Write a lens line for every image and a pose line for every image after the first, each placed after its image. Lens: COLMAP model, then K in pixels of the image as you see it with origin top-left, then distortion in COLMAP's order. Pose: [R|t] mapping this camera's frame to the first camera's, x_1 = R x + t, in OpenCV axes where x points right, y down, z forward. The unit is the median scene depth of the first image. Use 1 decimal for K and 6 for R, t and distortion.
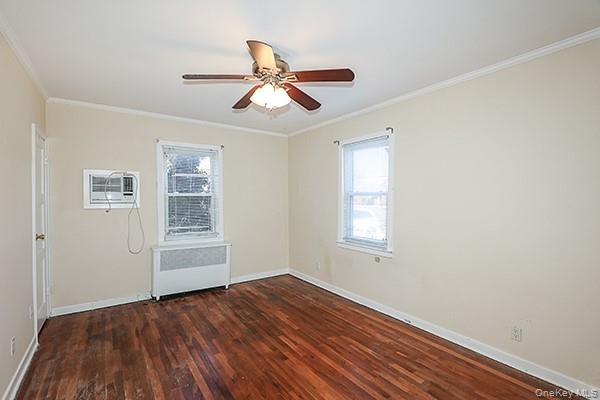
lens RADIAL K [[292.2, 0, 299.0], [0, 292.2, 202.1], [0, 0, 1]] dist [0.000016, -0.000417]
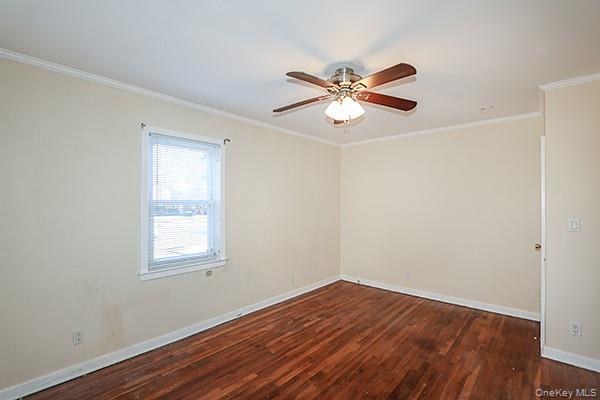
lens RADIAL K [[292.2, 0, 299.0], [0, 292.2, 202.1], [0, 0, 1]] dist [0.000016, -0.000417]
pose [[-0.277156, 0.005164, 0.960811, -0.697279], [0.015801, 0.999875, -0.000816, -0.024920], [-0.960695, 0.014956, -0.277202, 0.960772]]
